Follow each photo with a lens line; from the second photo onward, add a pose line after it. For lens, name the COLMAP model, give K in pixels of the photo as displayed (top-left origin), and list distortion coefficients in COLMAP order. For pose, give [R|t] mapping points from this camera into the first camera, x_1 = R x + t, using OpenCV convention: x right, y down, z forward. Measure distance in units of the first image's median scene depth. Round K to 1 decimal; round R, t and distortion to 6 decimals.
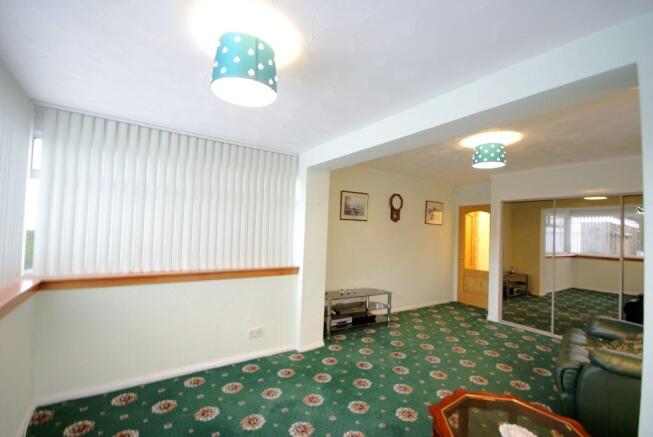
lens RADIAL K [[286.2, 0, 326.5], [0, 286.2, 218.5], [0, 0, 1]] dist [-0.000506, -0.000108]
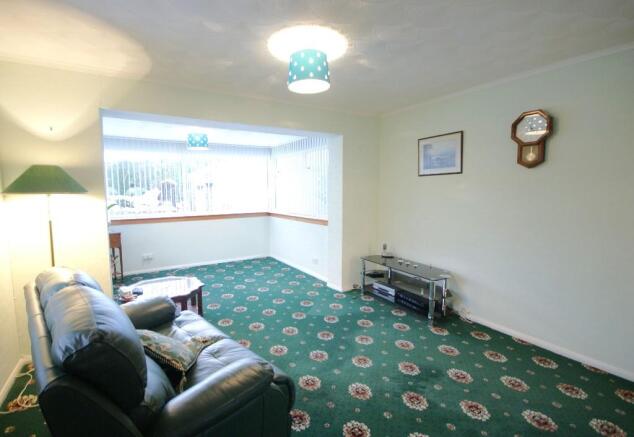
lens RADIAL K [[296.8, 0, 317.0], [0, 296.8, 218.5], [0, 0, 1]] dist [-0.000622, -0.013384]
pose [[-0.032894, 0.049821, -0.998216, 1.021400], [0.032121, 0.998294, 0.048766, 0.082991], [0.998943, -0.030459, -0.034438, 0.842305]]
